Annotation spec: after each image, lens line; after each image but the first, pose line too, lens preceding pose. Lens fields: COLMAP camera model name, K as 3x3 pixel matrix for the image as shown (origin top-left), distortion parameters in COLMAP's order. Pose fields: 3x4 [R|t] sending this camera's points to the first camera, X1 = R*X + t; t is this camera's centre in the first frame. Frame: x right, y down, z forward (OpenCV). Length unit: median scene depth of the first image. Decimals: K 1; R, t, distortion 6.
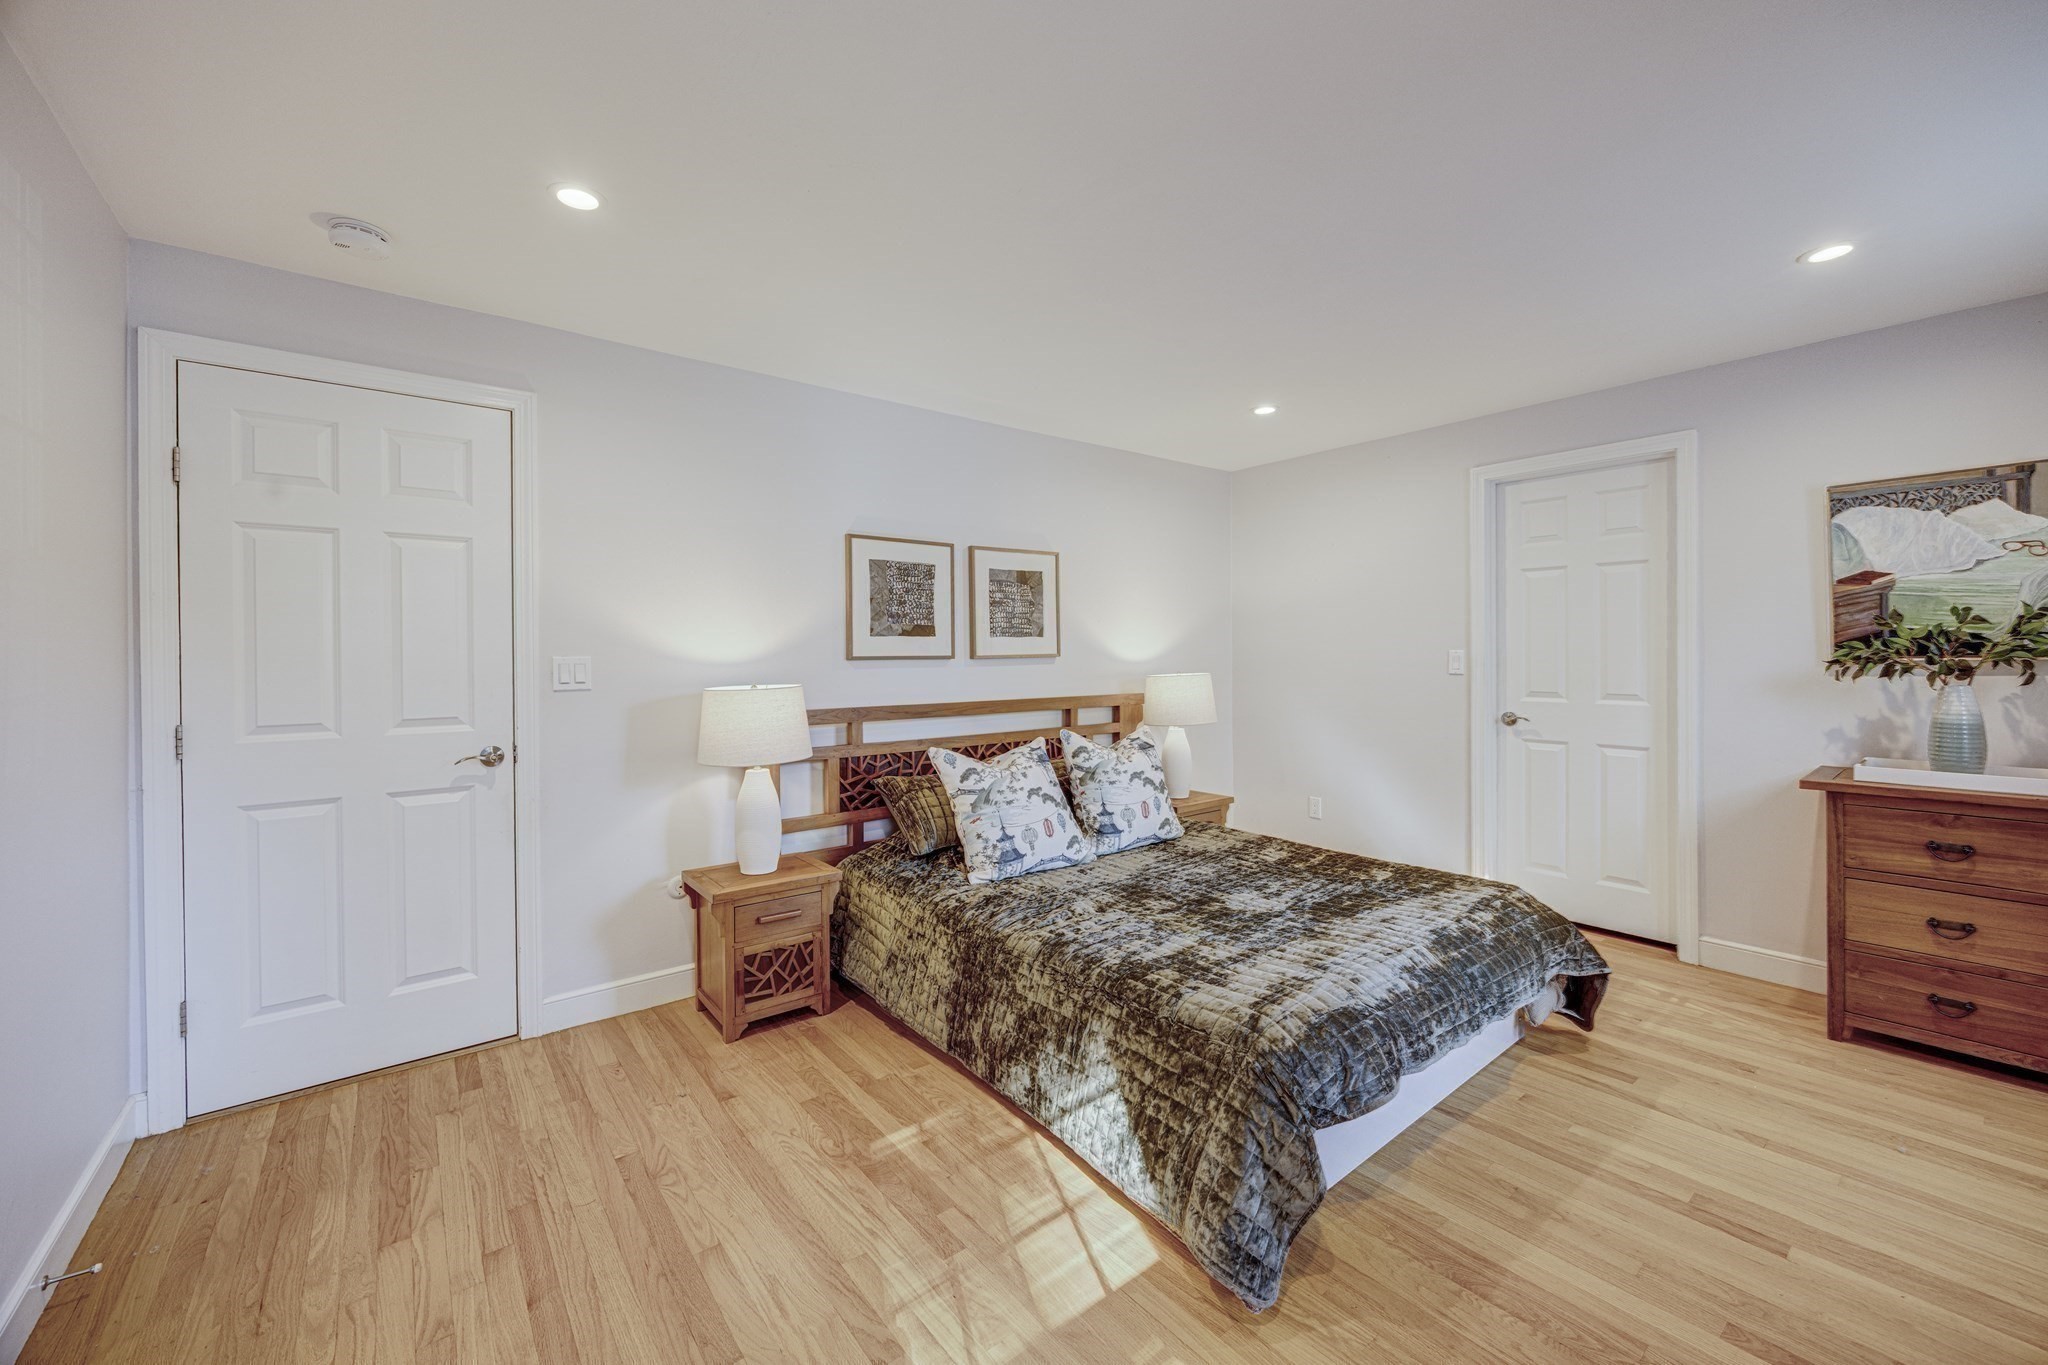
lens RADIAL K [[799.2, 0, 1032.5], [0, 799.2, 668.9], [0, 0, 1]] dist [0.000147, -0.000142]
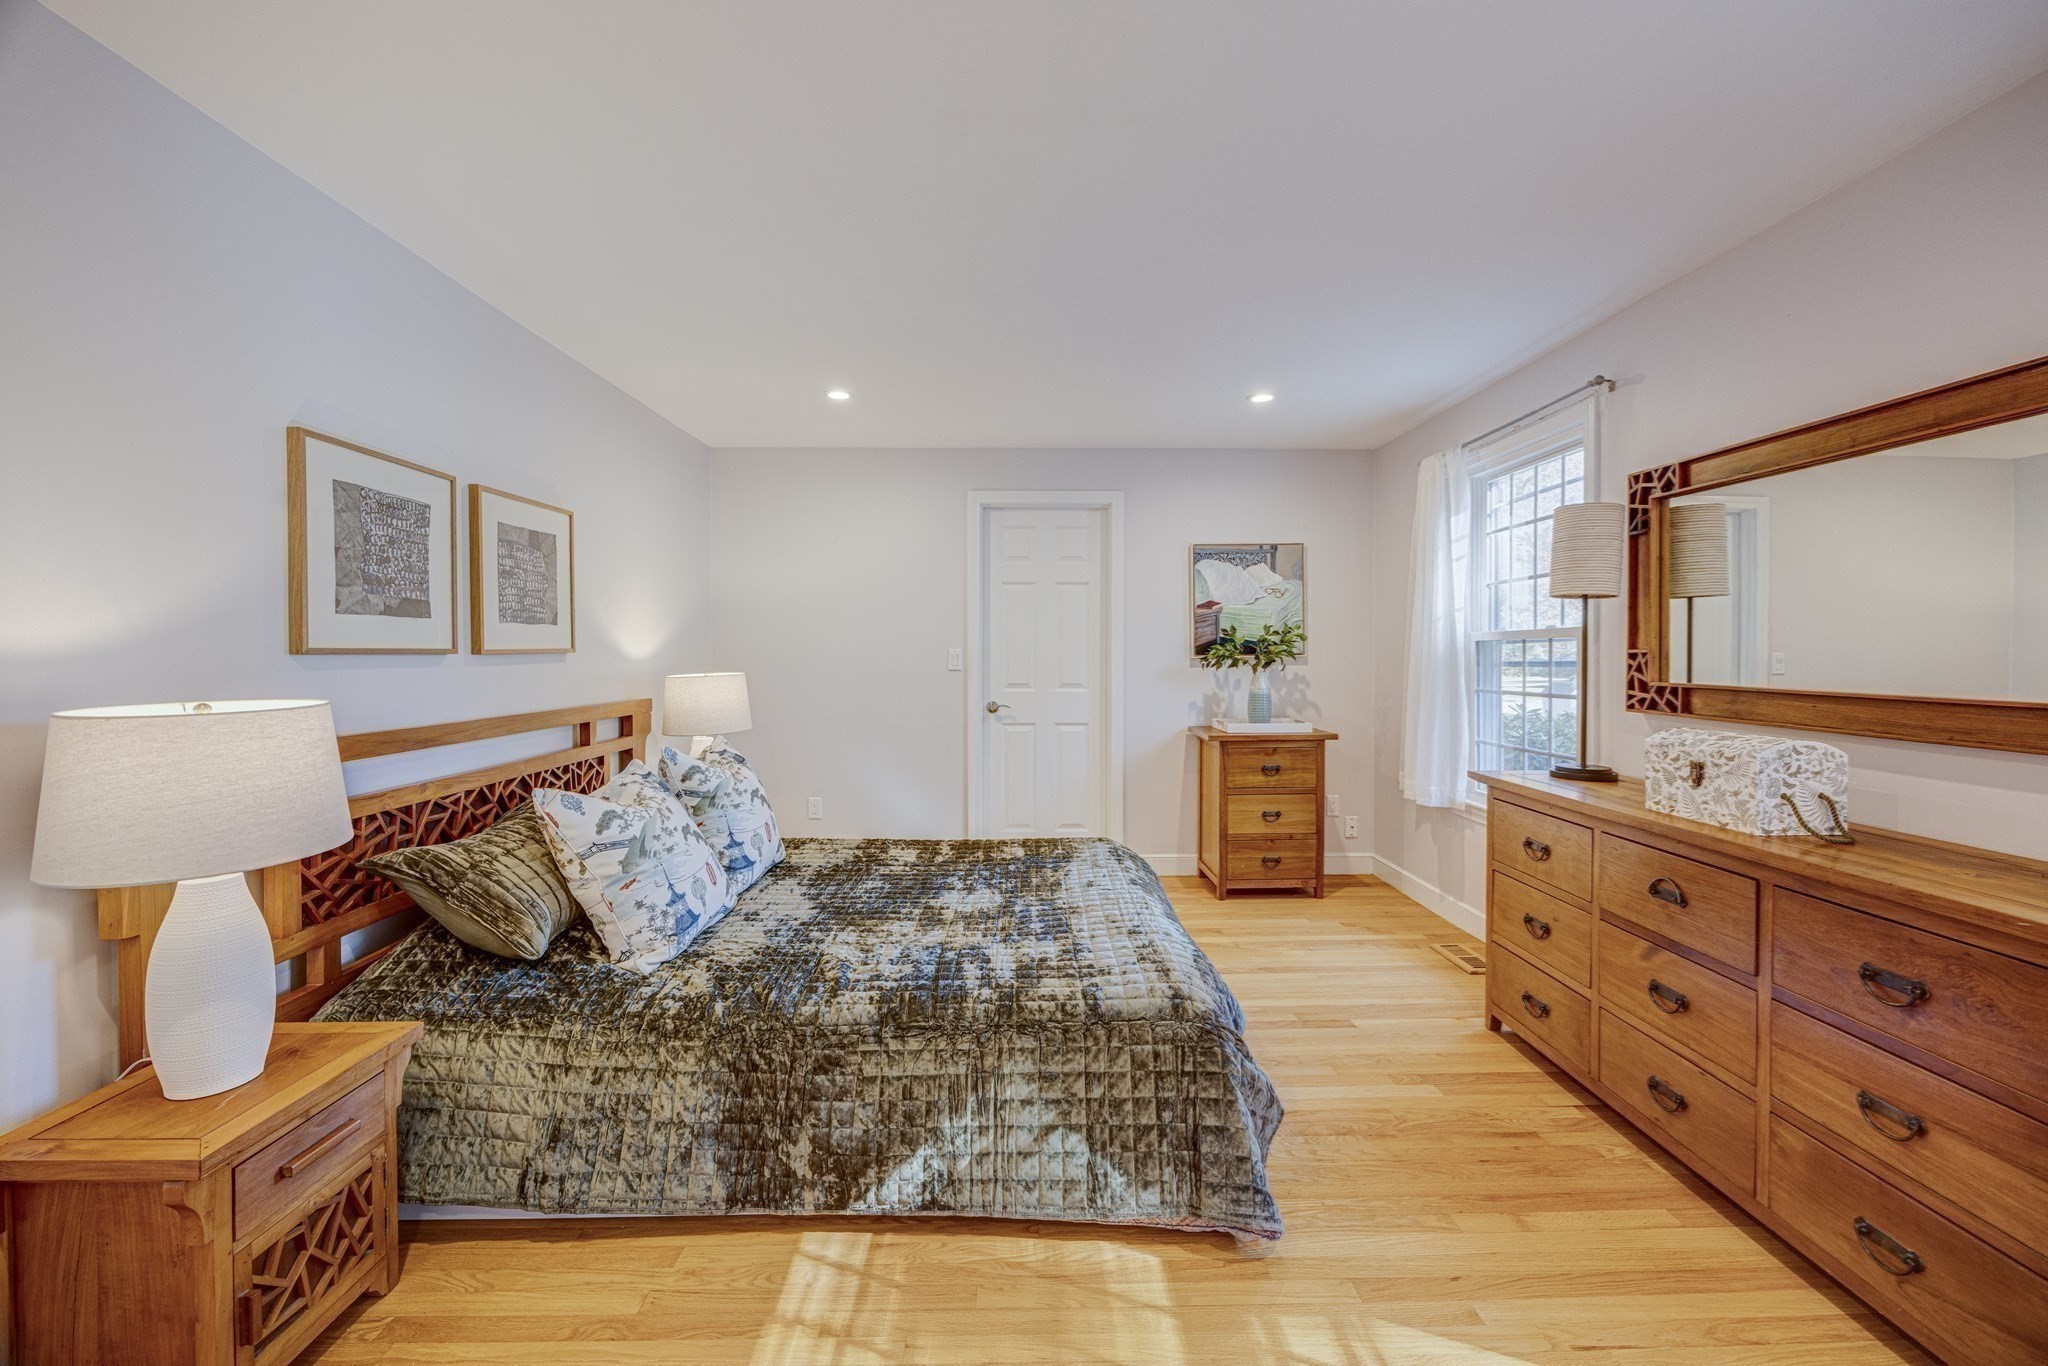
lens RADIAL K [[799.2, 0, 1028.5], [0, 799.2, 668.5], [0, 0, 1]] dist [0.000147, -0.000142]
pose [[0.619778, -0.008874, 0.784727, -0.397687], [0.010965, 0.999936, 0.002647, 0.003243], [-0.784701, 0.006963, 0.619835, 0.289540]]
